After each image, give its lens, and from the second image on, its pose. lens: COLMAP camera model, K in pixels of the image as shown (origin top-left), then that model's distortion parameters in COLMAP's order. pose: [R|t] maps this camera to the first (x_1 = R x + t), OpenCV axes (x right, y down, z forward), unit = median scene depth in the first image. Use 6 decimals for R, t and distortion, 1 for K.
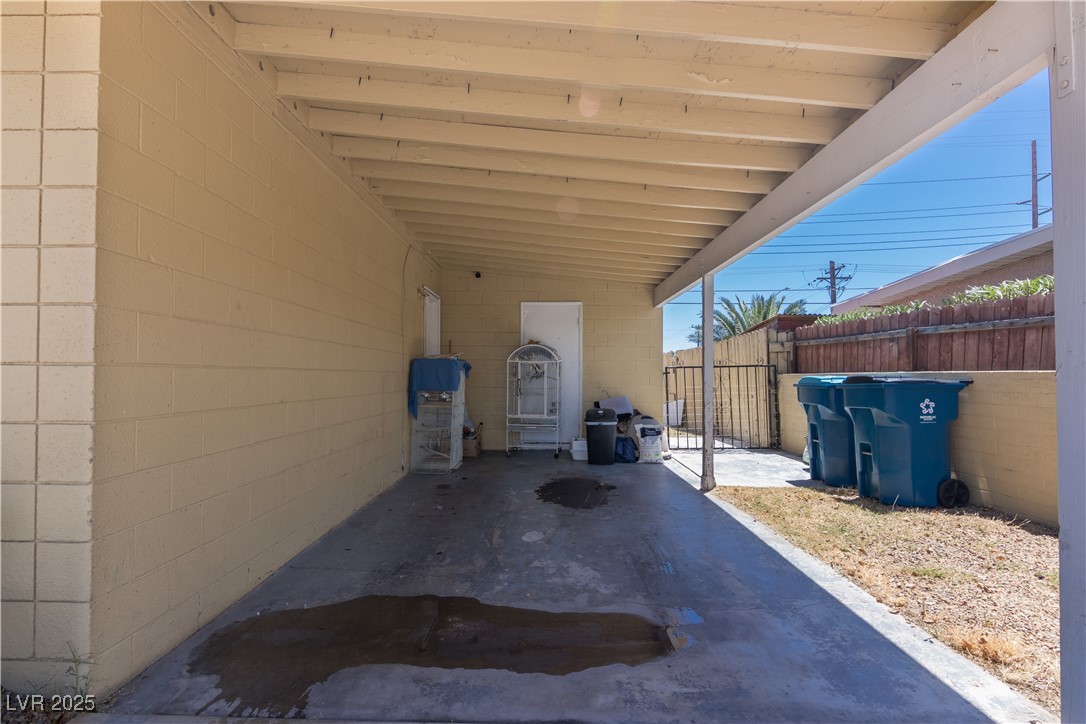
lens RADIAL K [[545.4, 0, 535.9], [0, 545.4, 366.0], [0, 0, 1]] dist [0.042307, -0.040458]
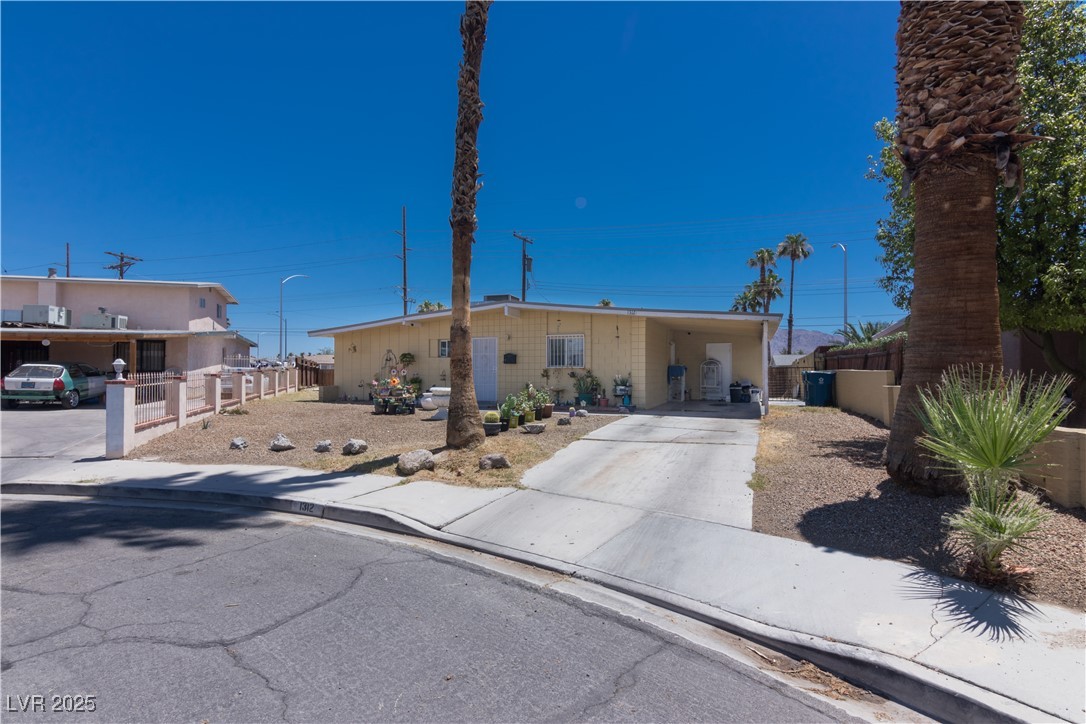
lens RADIAL K [[545.4, 0, 535.9], [0, 545.4, 366.0], [0, 0, 1]] dist [0.042307, -0.040458]
pose [[0.933884, -0.004715, -0.357545, 0.163377], [0.006585, 0.999970, 0.004012, -0.026747], [0.357515, -0.006101, 0.933887, -1.935263]]
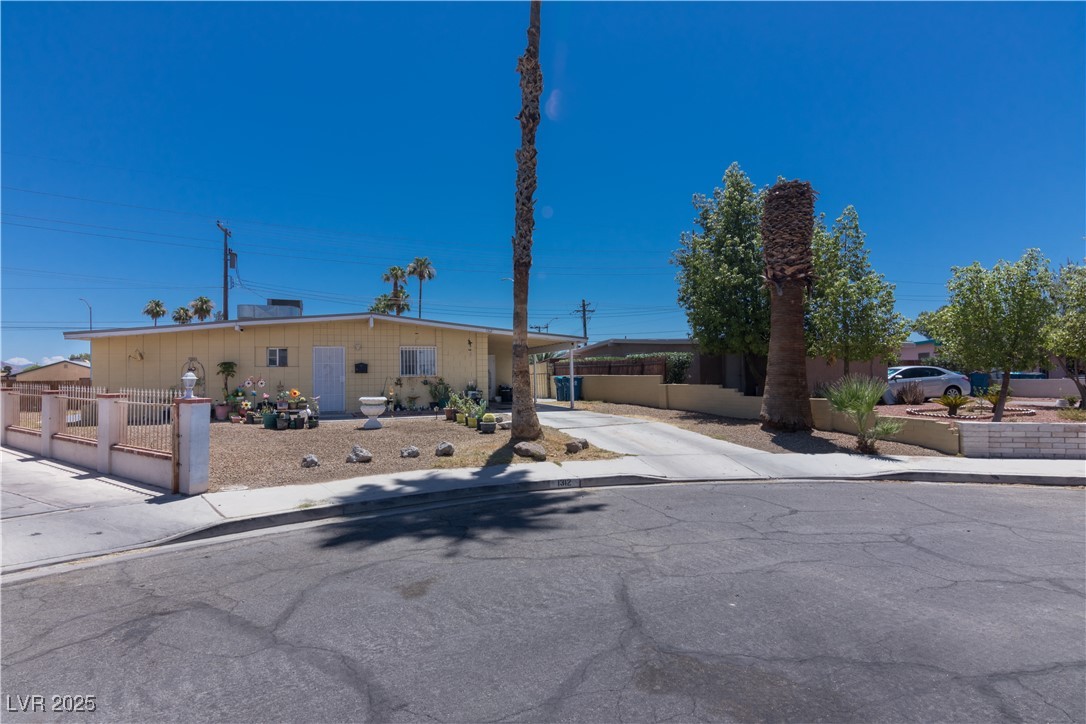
lens RADIAL K [[545.4, 0, 535.9], [0, 545.4, 366.0], [0, 0, 1]] dist [0.042307, -0.040458]
pose [[0.927101, -0.008823, 0.374709, -0.996134], [0.010079, 0.999948, -0.001392, -0.048493], [-0.374677, 0.005068, 0.927142, -2.312398]]
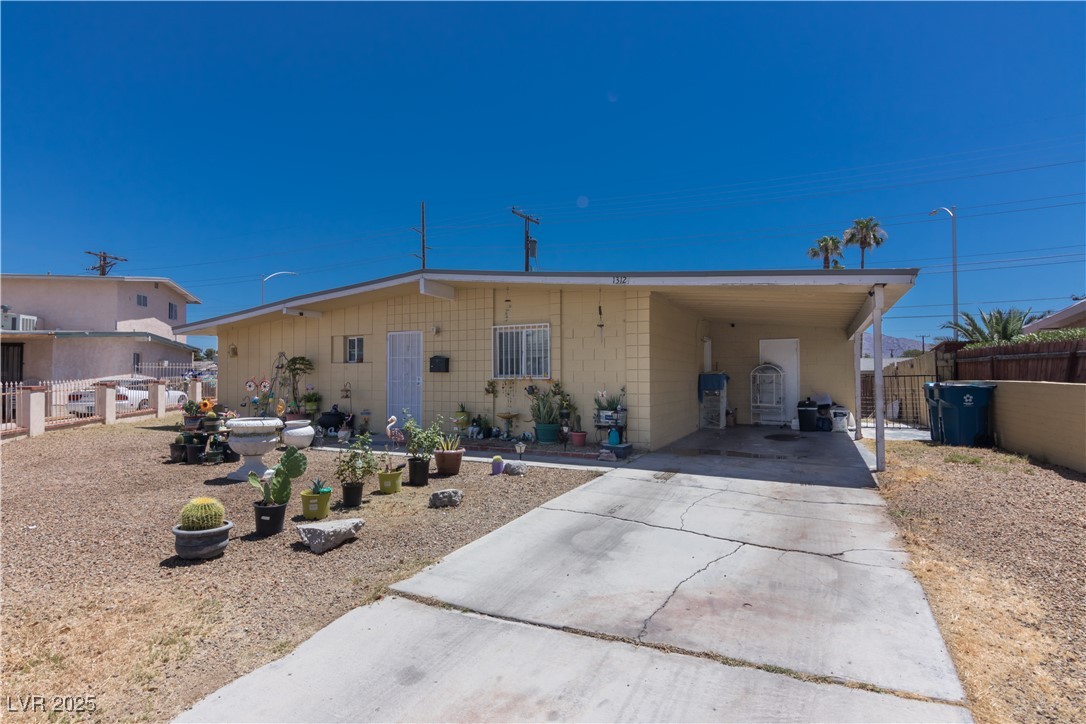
lens RADIAL K [[545.4, 0, 535.9], [0, 545.4, 366.0], [0, 0, 1]] dist [0.042307, -0.040458]
pose [[0.899573, -0.013832, -0.436550, 0.104110], [0.011397, 0.999901, -0.008195, -0.029991], [0.436621, 0.002397, 0.899642, -0.982768]]
